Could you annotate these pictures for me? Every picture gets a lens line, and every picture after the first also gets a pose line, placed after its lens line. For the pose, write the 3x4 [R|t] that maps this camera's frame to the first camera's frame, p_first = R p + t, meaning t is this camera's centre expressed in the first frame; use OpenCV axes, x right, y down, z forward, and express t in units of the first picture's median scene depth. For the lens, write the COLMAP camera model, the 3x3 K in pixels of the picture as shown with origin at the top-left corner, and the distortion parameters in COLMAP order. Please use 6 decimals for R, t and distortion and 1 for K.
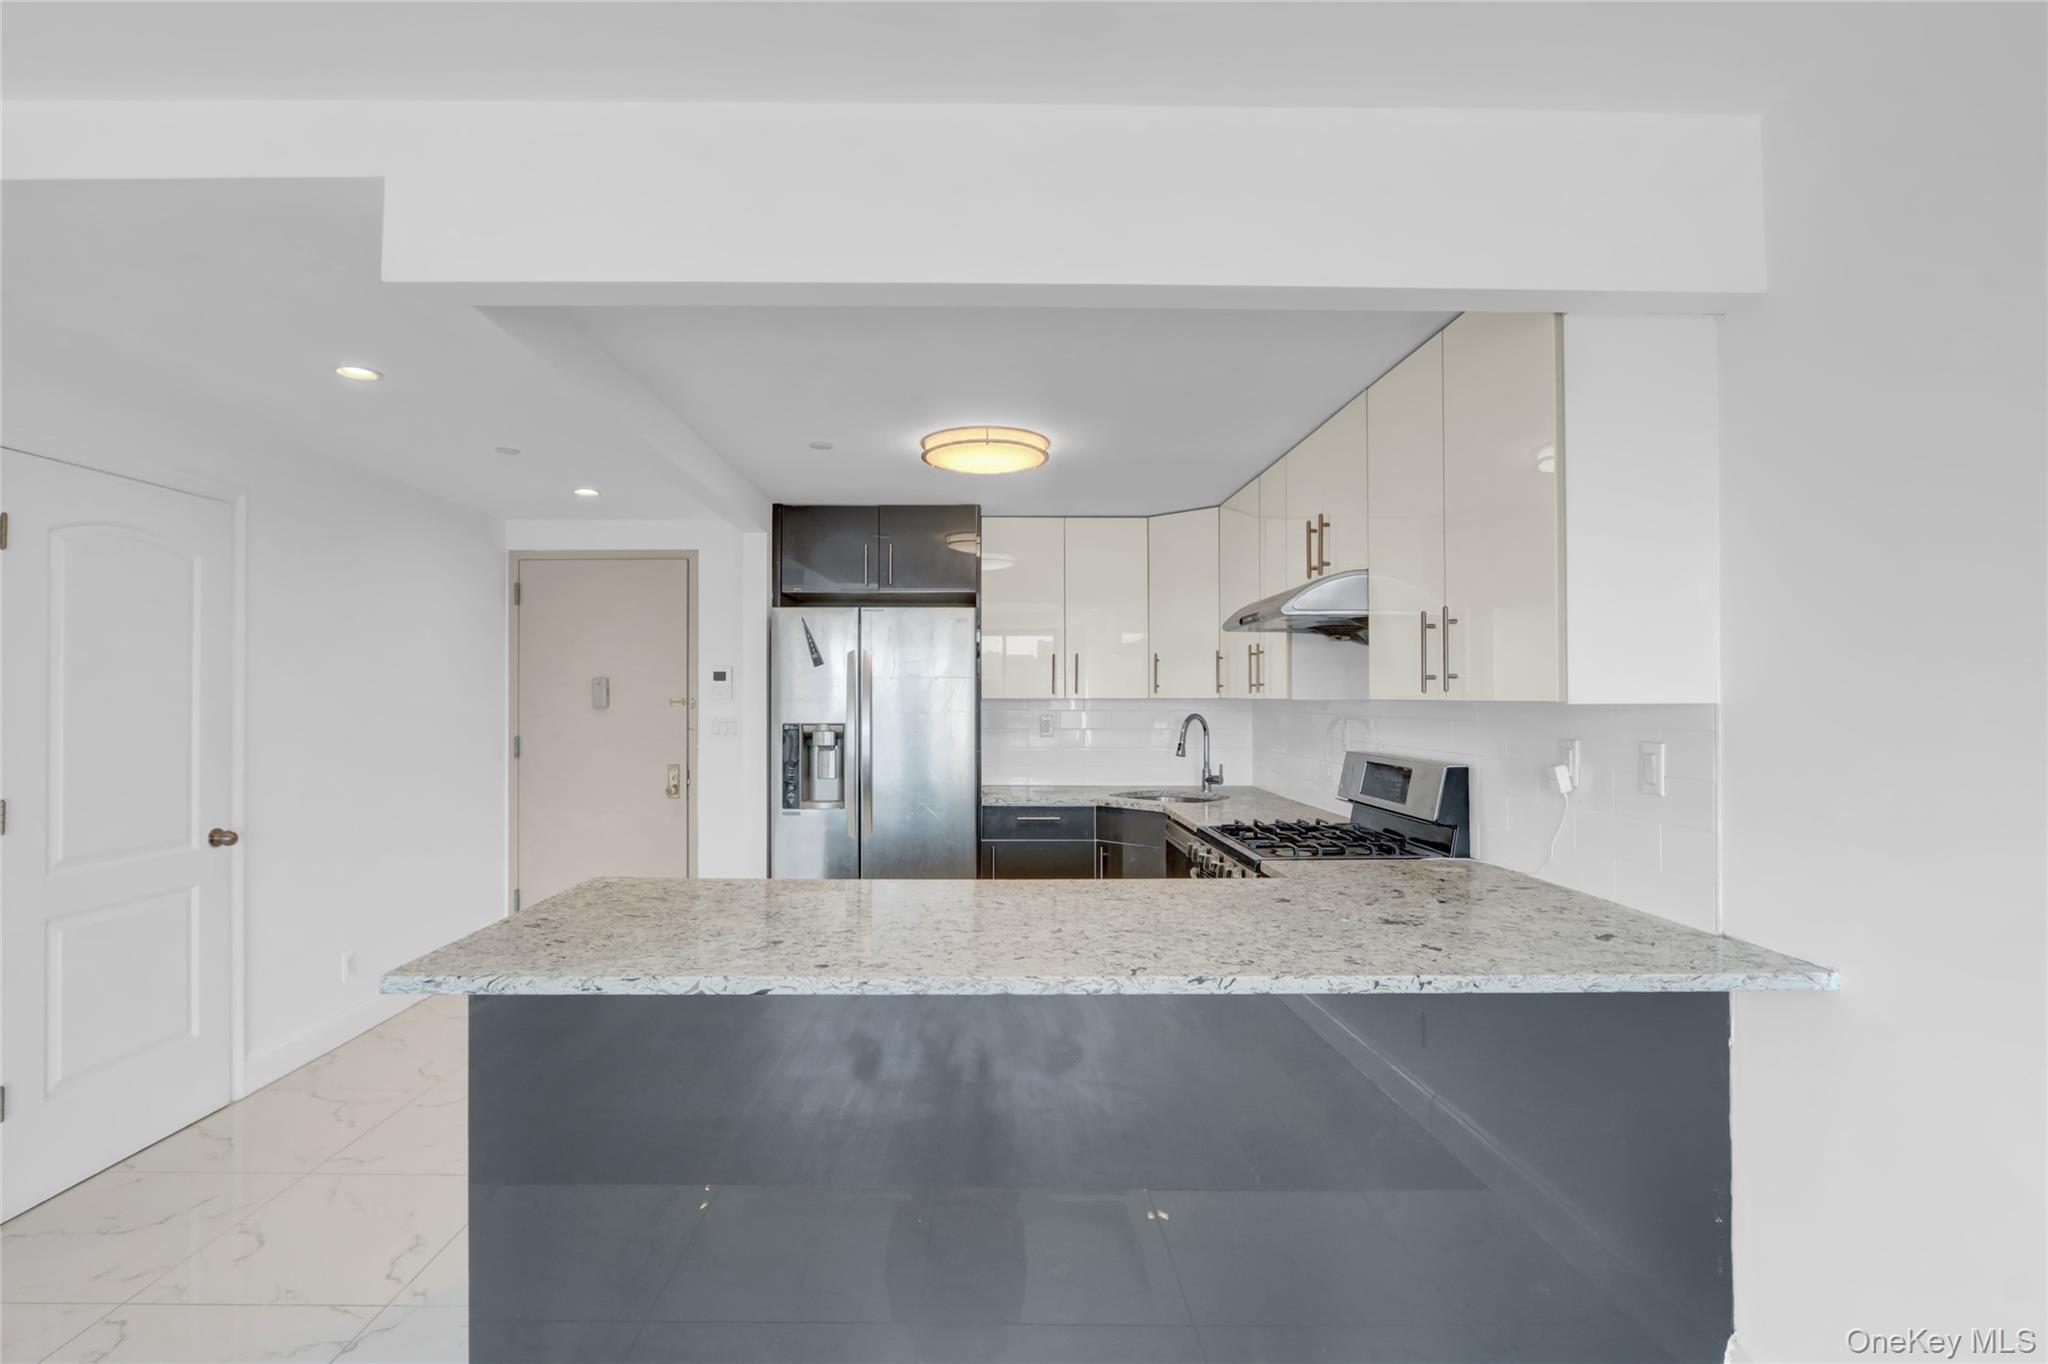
lens RADIAL K [[959.3, 0, 986.1], [0, 959.3, 683.3], [0, 0, 1]] dist [-0.020064, 0.000166]
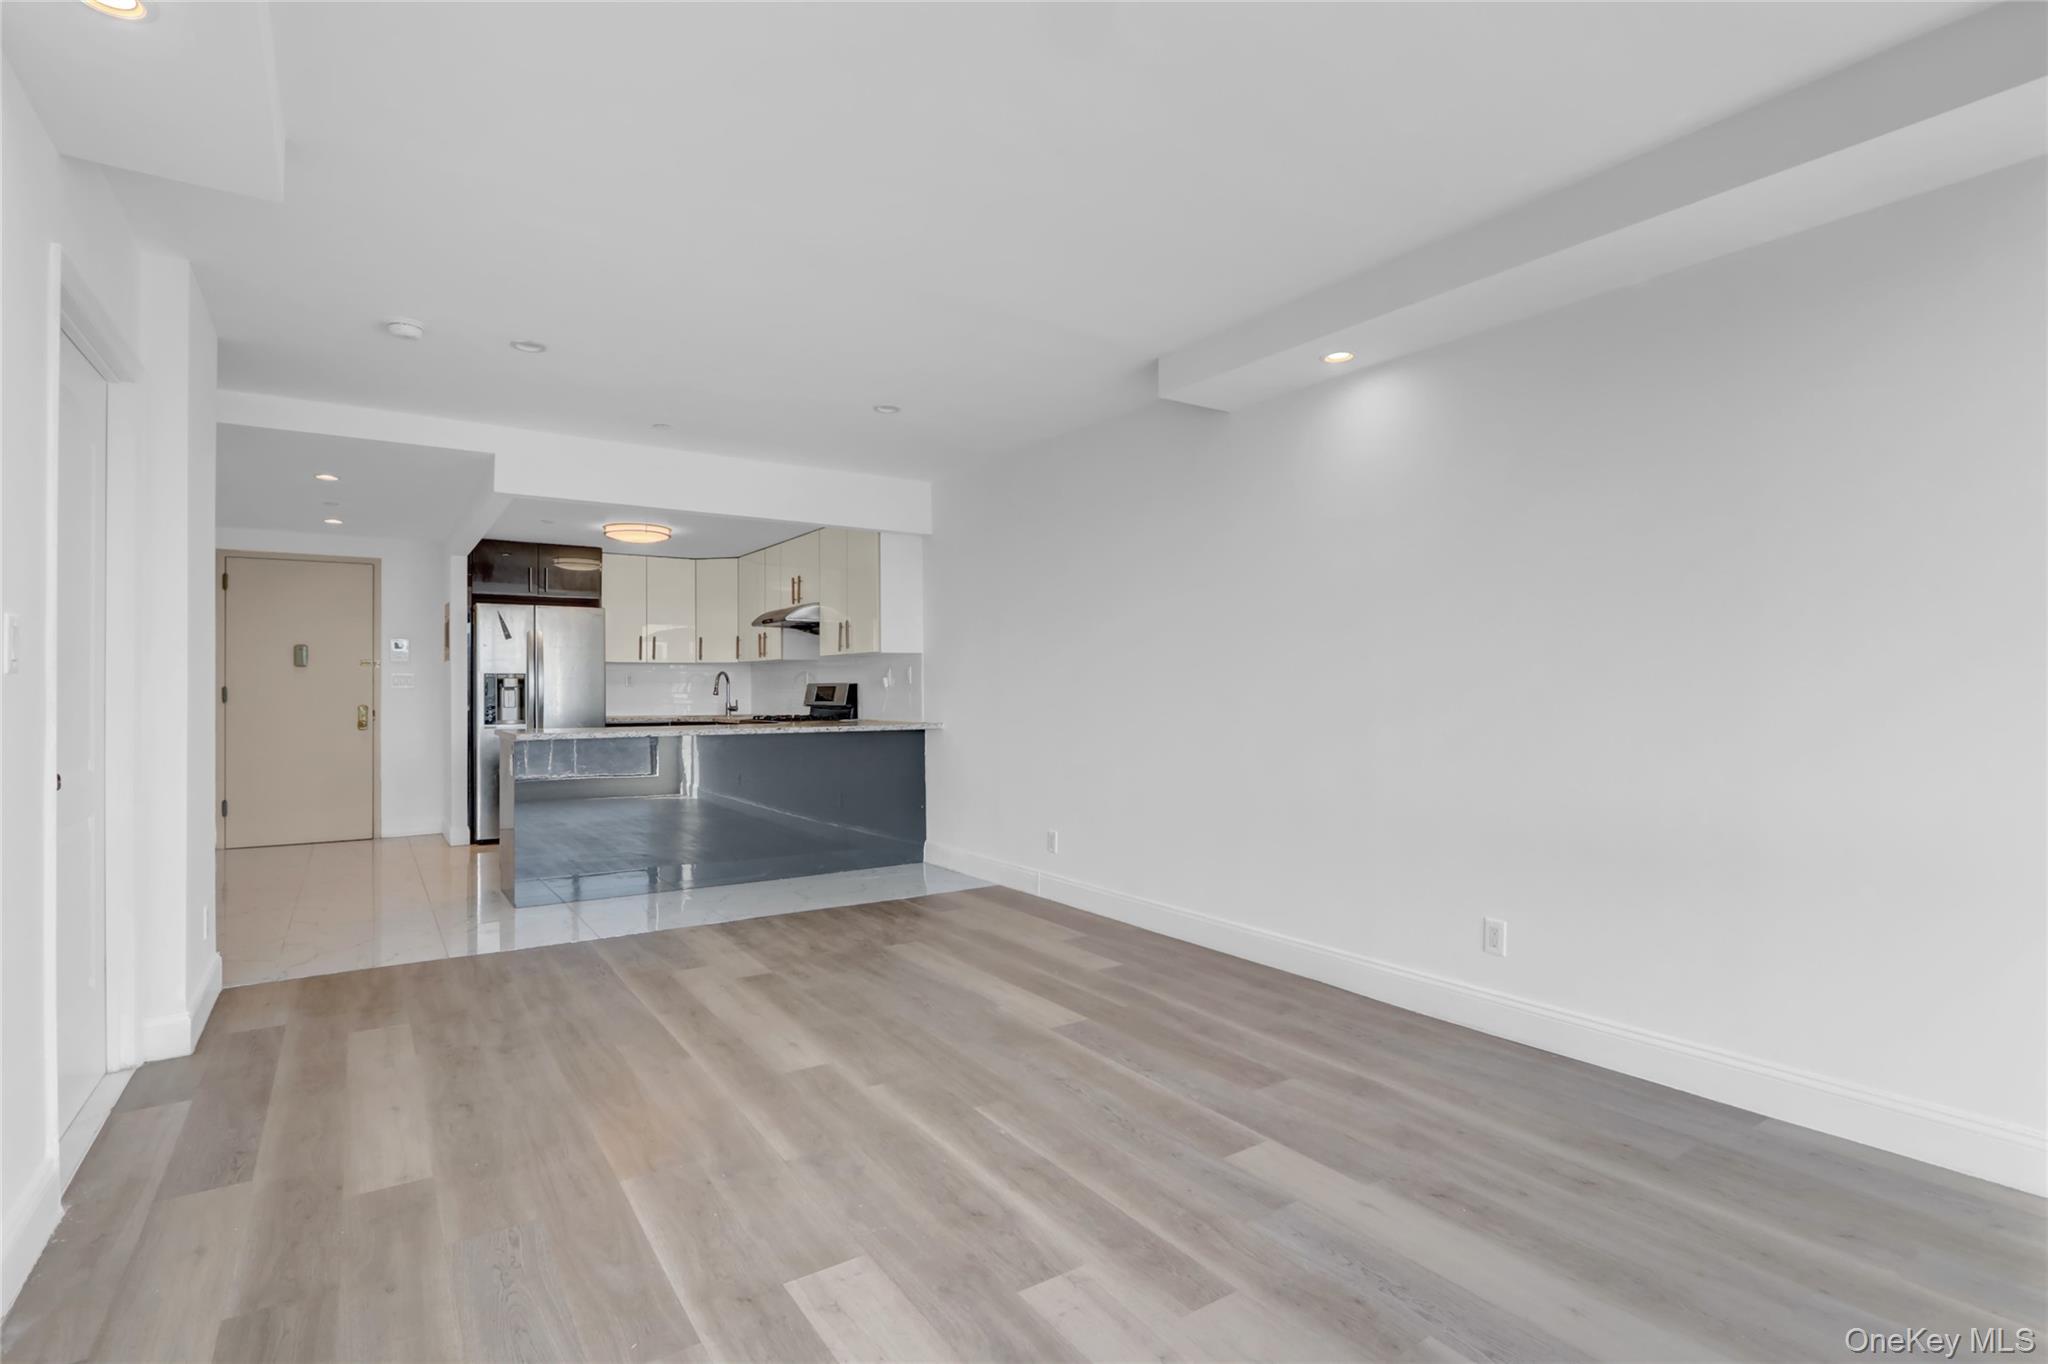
lens RADIAL K [[959.3, 0, 986.1], [0, 959.3, 683.3], [0, 0, 1]] dist [-0.020064, 0.000166]
pose [[0.837810, -0.000648, 0.545962, -0.387016], [-0.003313, 0.999975, 0.006271, 0.045965], [-0.545952, -0.007063, 0.837787, -0.856497]]
